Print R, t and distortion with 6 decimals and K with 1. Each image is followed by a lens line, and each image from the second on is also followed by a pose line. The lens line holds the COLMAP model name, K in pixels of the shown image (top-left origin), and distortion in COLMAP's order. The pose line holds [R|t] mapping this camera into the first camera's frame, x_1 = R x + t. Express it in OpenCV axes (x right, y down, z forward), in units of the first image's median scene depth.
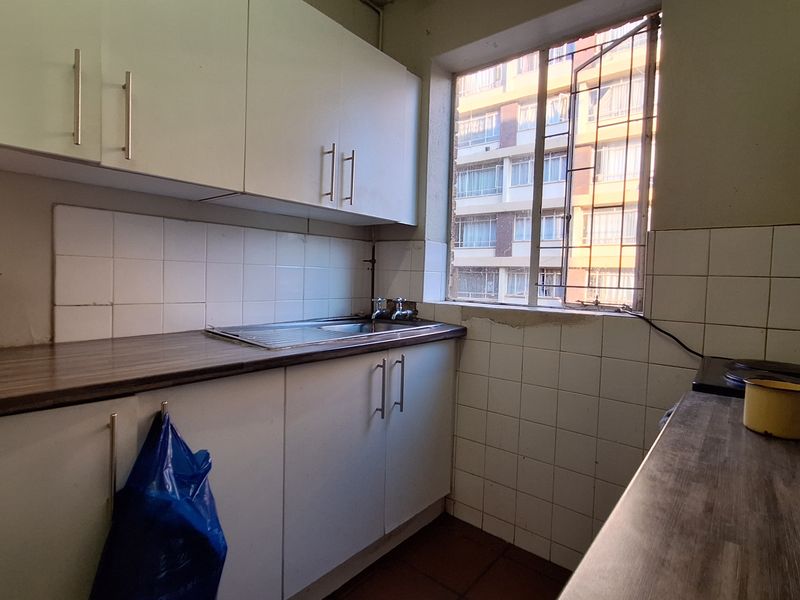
lens RADIAL K [[424.0, 0, 401.3], [0, 424.0, 296.5], [0, 0, 1]] dist [-0.008105, 0.000459]
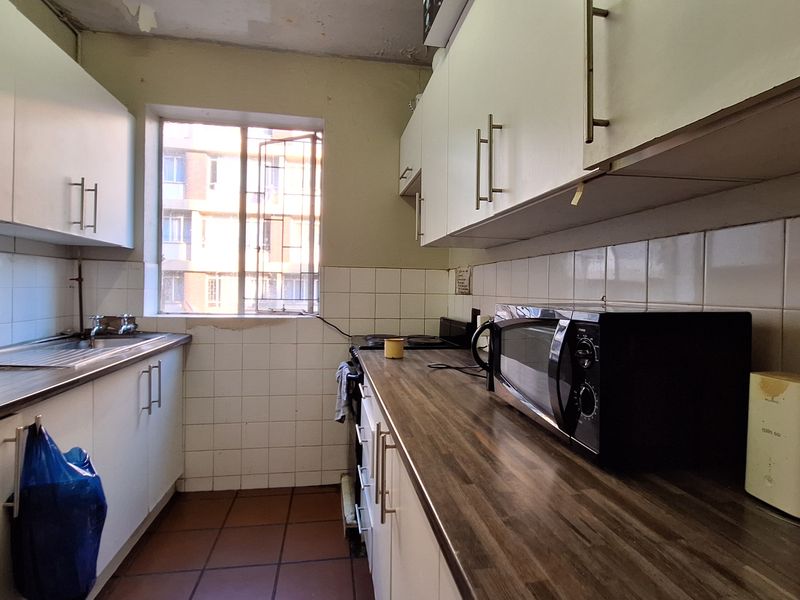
lens RADIAL K [[424.0, 0, 401.3], [0, 424.0, 296.5], [0, 0, 1]] dist [-0.008105, 0.000459]
pose [[0.652440, -0.031191, 0.757198, -0.364236], [0.035454, 0.999315, 0.010615, -0.028852], [-0.757010, 0.019920, 0.653099, -0.262669]]
